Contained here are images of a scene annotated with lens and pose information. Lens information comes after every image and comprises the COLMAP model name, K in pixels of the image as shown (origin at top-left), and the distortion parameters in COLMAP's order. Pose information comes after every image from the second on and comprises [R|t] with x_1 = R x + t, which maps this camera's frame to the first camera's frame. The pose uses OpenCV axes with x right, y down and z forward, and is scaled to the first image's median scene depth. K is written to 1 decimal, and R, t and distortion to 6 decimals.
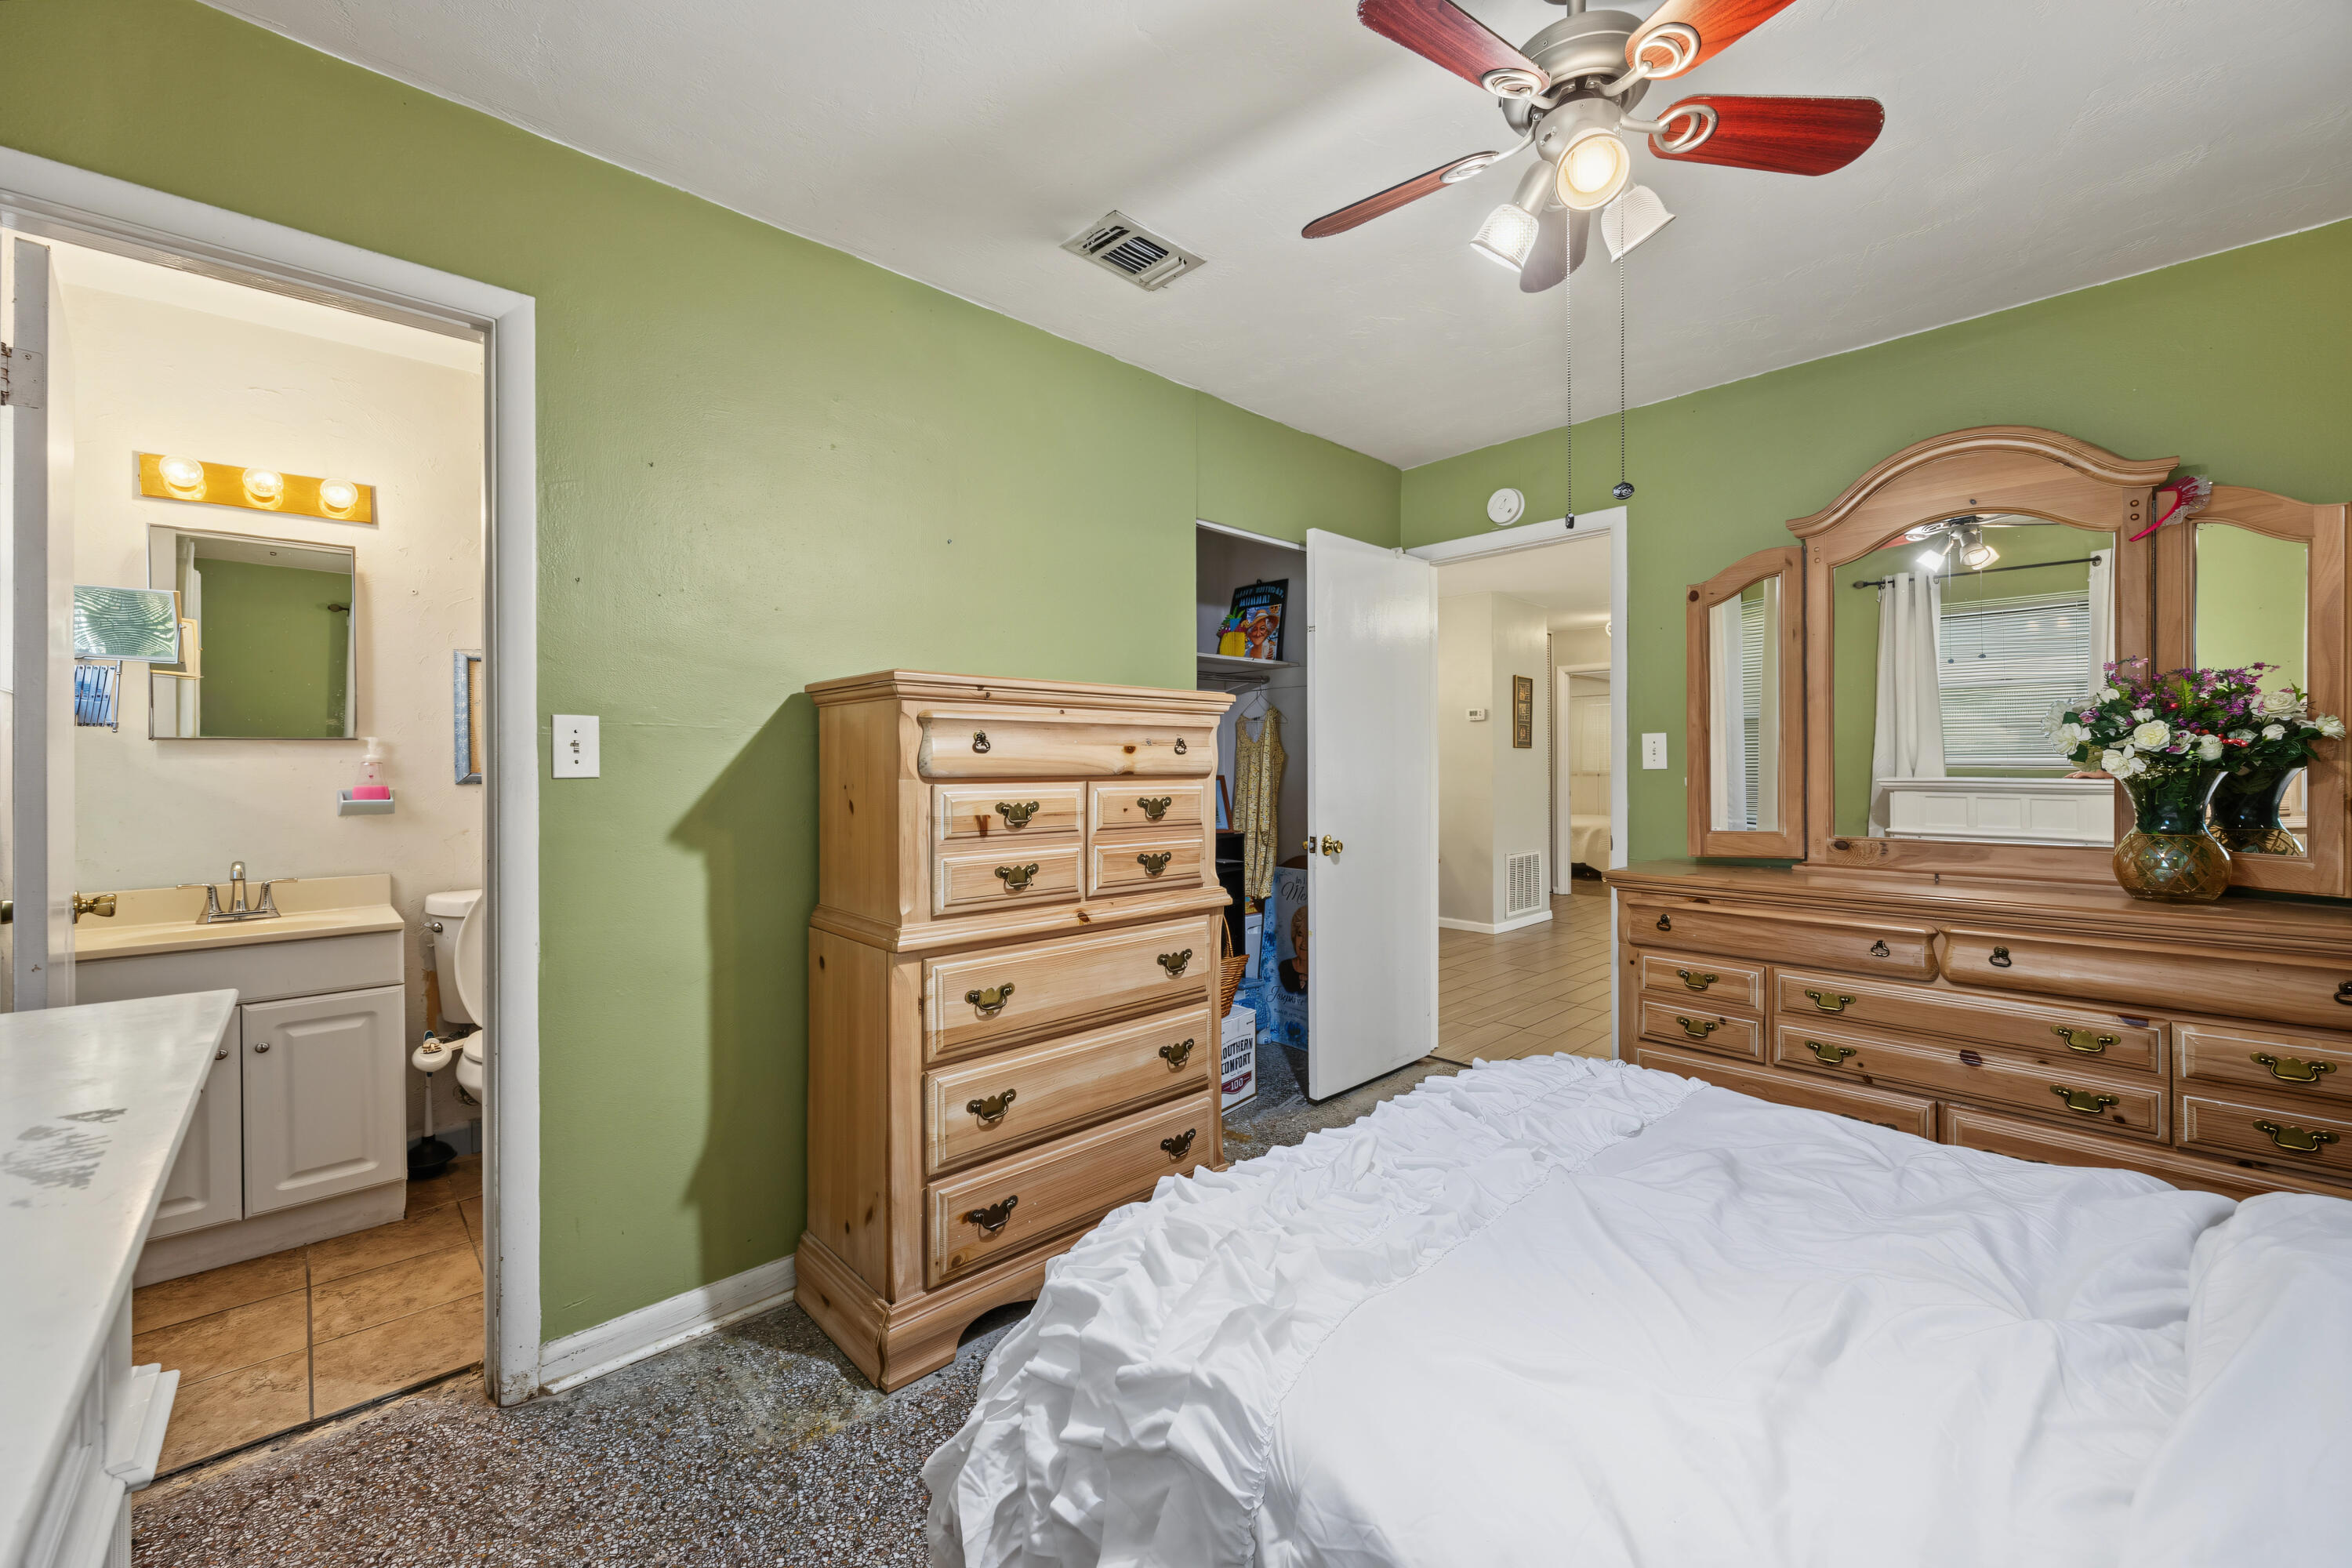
lens RADIAL K [[914.5, 0, 1186.3], [0, 914.5, 768.8], [0, 0, 1]] dist [-0.000369, -0.000218]
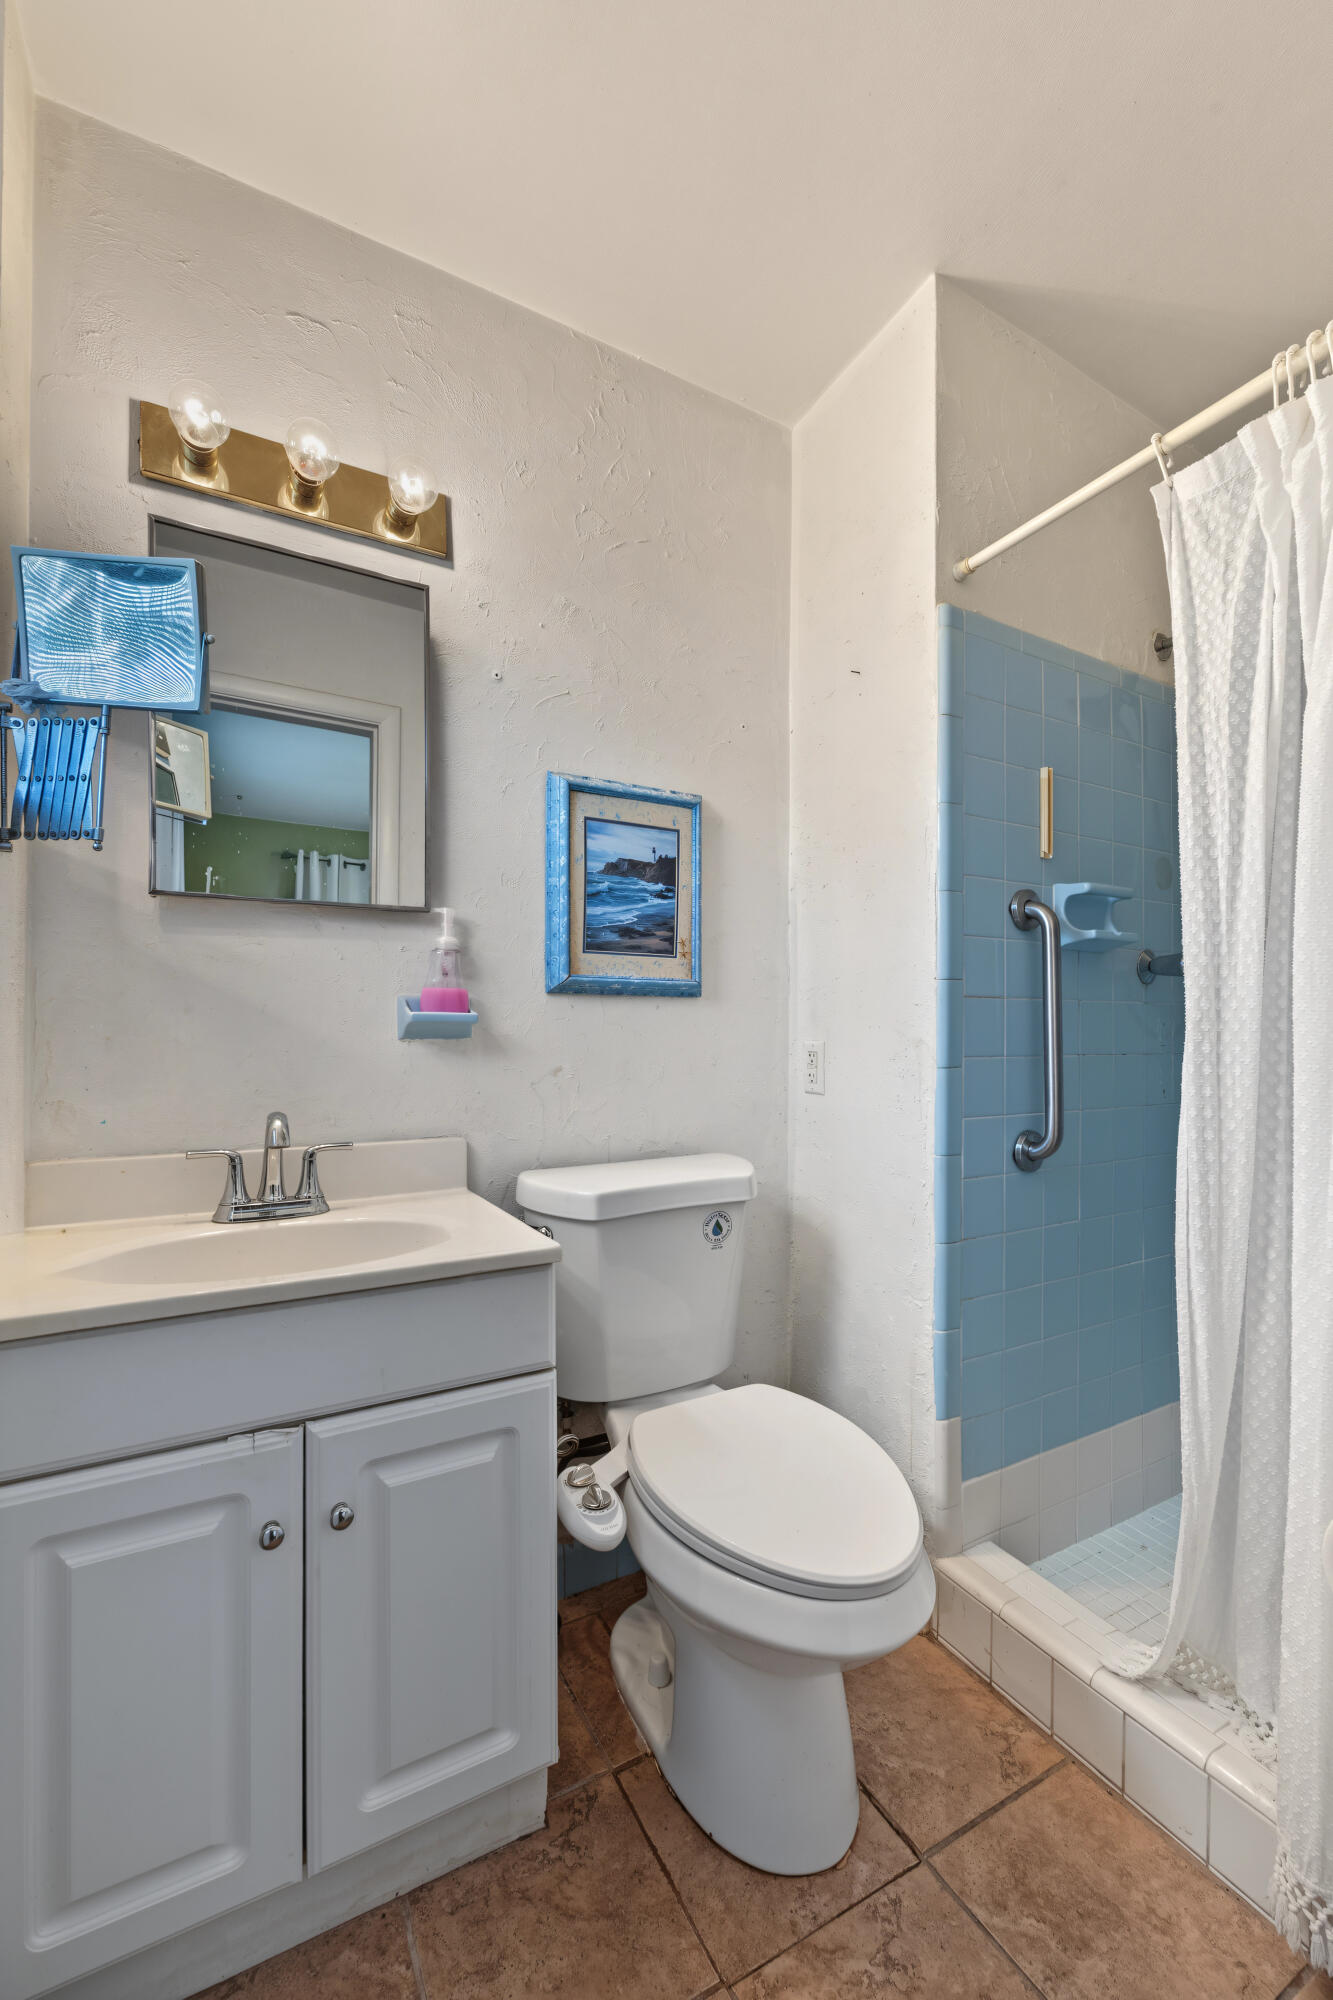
lens RADIAL K [[777.6, 0, 667.8], [0, 777.6, 1028.6], [0, 0, 1]] dist [-0.000369, -0.000218]
pose [[0.969278, 0.001354, -0.245964, -0.528034], [-0.003631, 0.999955, -0.008806, 0.040369], [0.245941, 0.009429, 0.969239, 0.458719]]
